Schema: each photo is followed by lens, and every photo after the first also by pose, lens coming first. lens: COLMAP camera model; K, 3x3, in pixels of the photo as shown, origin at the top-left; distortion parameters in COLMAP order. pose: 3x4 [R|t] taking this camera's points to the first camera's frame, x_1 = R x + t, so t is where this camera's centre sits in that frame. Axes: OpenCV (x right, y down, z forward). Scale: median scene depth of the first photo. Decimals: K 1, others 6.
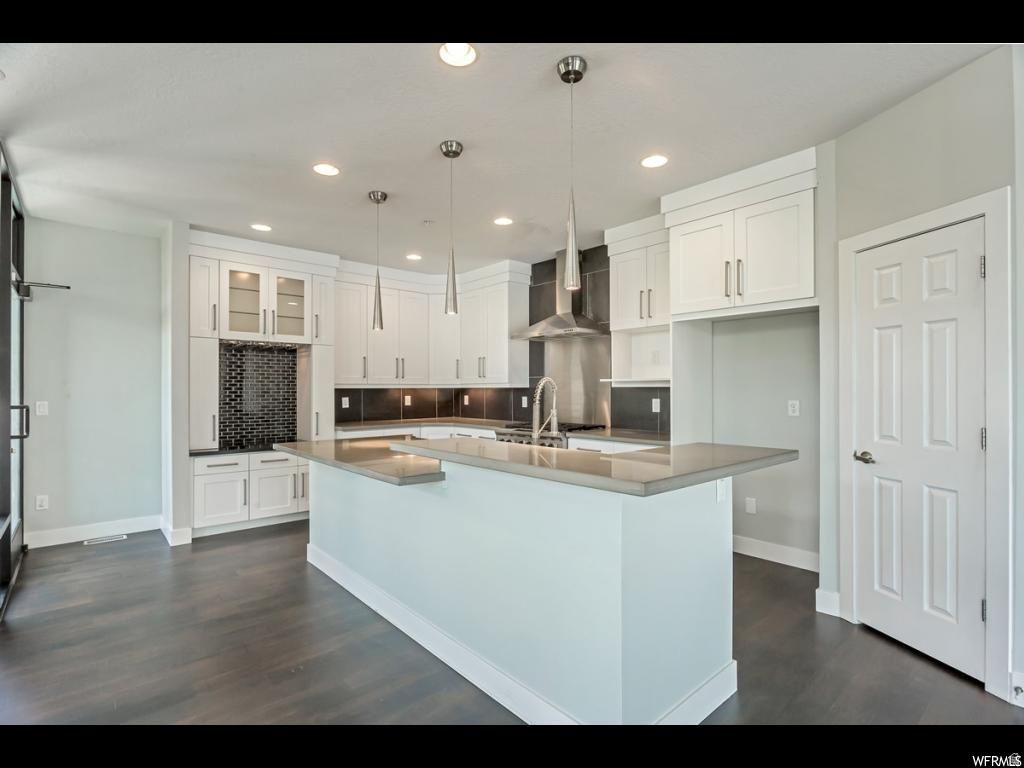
lens RADIAL K [[498.6, 0, 513.0], [0, 498.6, 388.9], [0, 0, 1]] dist [0.003280, 0.001196]
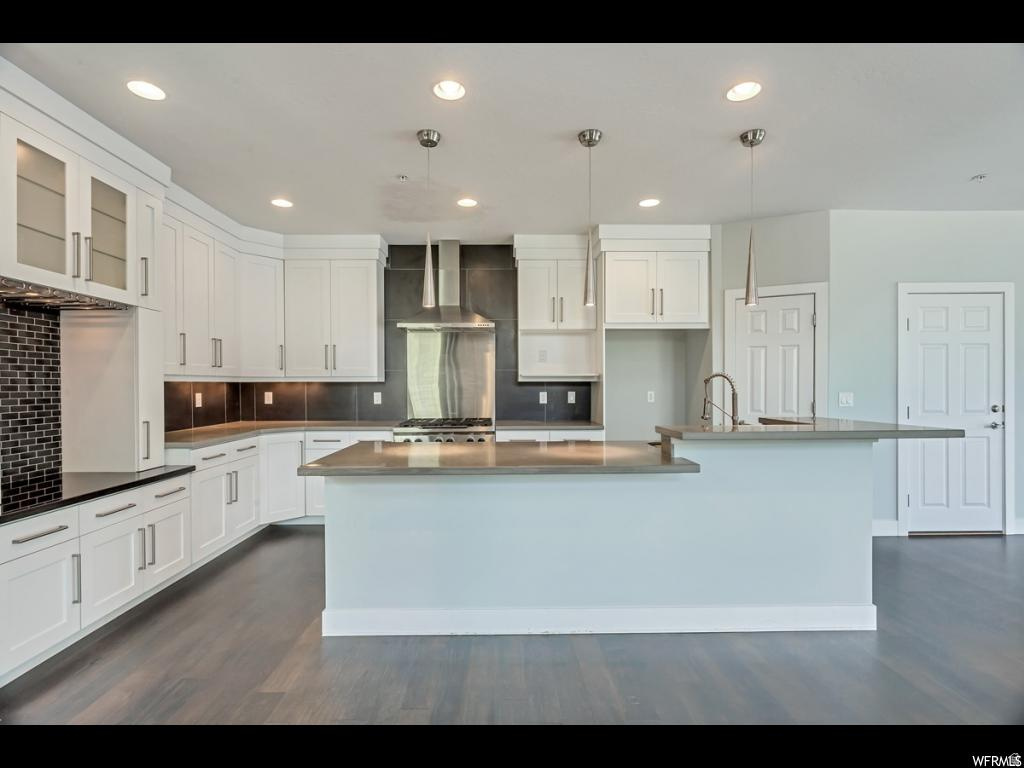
lens RADIAL K [[498.6, 0, 510.2], [0, 498.6, 393.7], [0, 0, 1]] dist [0.003280, 0.001196]
pose [[0.645290, -0.013249, 0.763823, -0.576646], [-0.000301, 0.999845, 0.017597, 0.003238], [-0.763937, -0.011585, 0.645186, 0.284443]]
